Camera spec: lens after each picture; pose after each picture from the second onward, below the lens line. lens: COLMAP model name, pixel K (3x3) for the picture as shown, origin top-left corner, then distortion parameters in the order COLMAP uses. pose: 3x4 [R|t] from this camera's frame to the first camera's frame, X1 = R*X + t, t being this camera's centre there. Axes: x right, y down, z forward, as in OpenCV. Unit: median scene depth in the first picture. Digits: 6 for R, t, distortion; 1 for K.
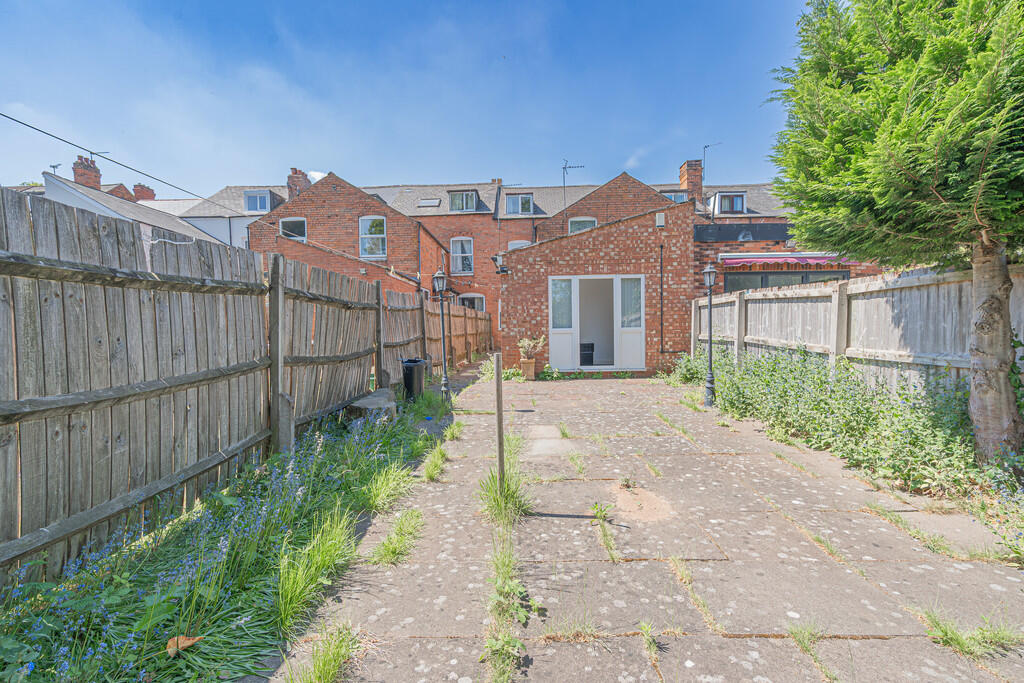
lens RADIAL K [[464.3, 0, 511.5], [0, 464.3, 342.6], [0, 0, 1]] dist [-0.002750, 0.001380]
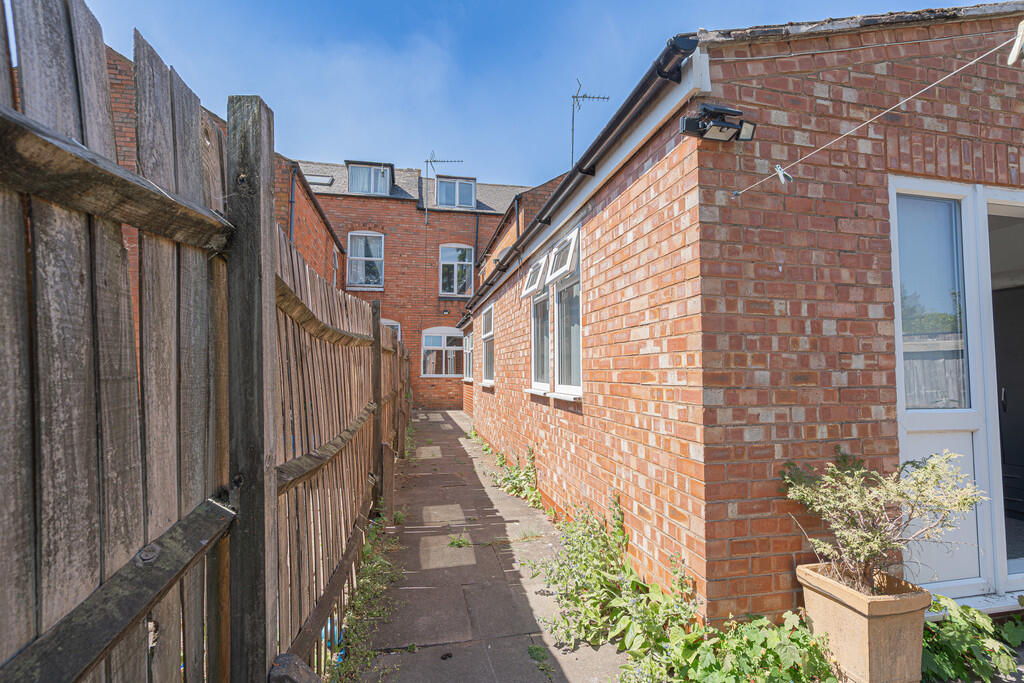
lens RADIAL K [[464.3, 0, 511.1], [0, 464.3, 342.7], [0, 0, 1]] dist [-0.002750, 0.001380]
pose [[0.970660, 0.031902, 0.238331, -0.148065], [-0.010283, 0.995760, -0.091410, -0.039918], [-0.240237, 0.086277, 0.966873, 0.830384]]
